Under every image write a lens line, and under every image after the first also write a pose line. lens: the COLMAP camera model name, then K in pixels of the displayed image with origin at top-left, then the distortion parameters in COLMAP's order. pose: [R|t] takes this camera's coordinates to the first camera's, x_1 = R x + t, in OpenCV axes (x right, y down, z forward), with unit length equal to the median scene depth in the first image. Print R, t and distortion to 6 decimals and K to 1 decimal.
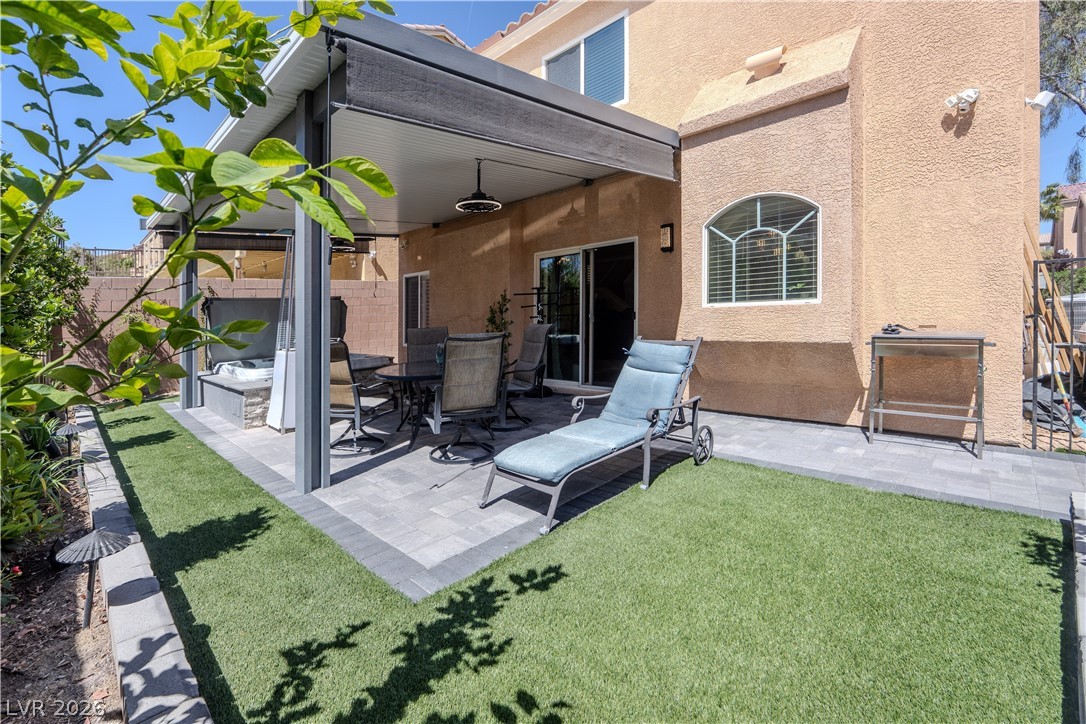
lens RADIAL K [[459.0, 0, 541.0], [0, 459.0, 327.9], [0, 0, 1]] dist [0.001916, 0.000616]
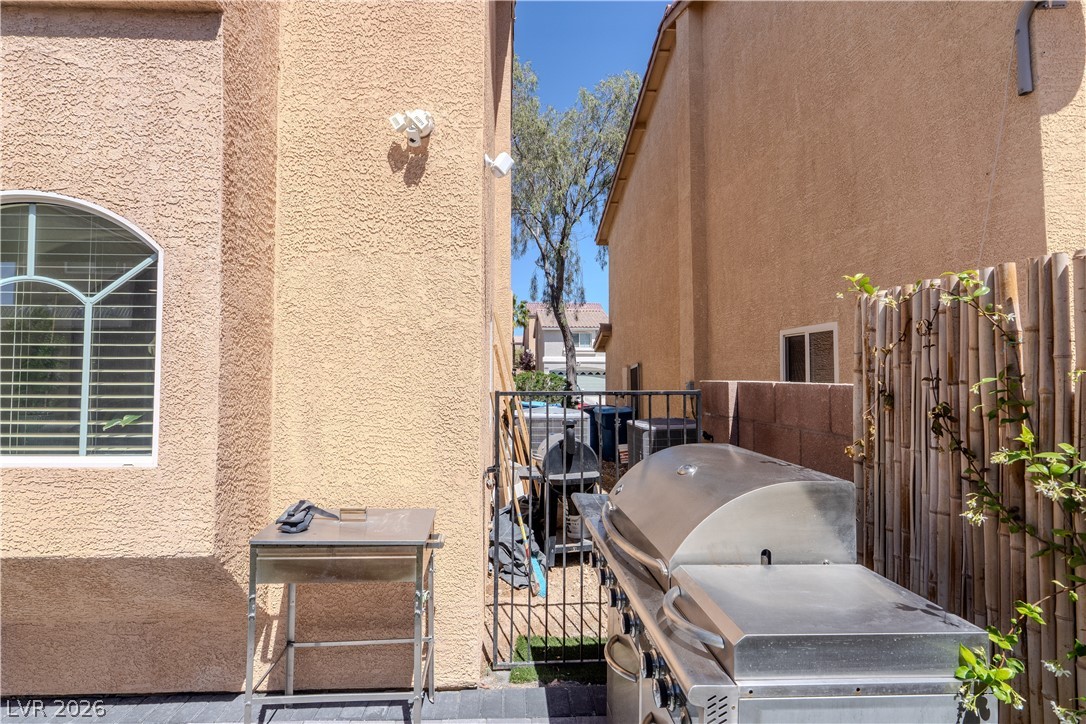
lens RADIAL K [[435.3, 0, 524.0], [0, 435.3, 356.9], [0, 0, 1]] dist [0.017433, 0.000082]
pose [[0.671196, 0.062749, 0.738619, 0.549348], [-0.002274, 0.996580, -0.082597, -0.129971], [-0.741276, 0.053759, 0.669044, 0.471725]]
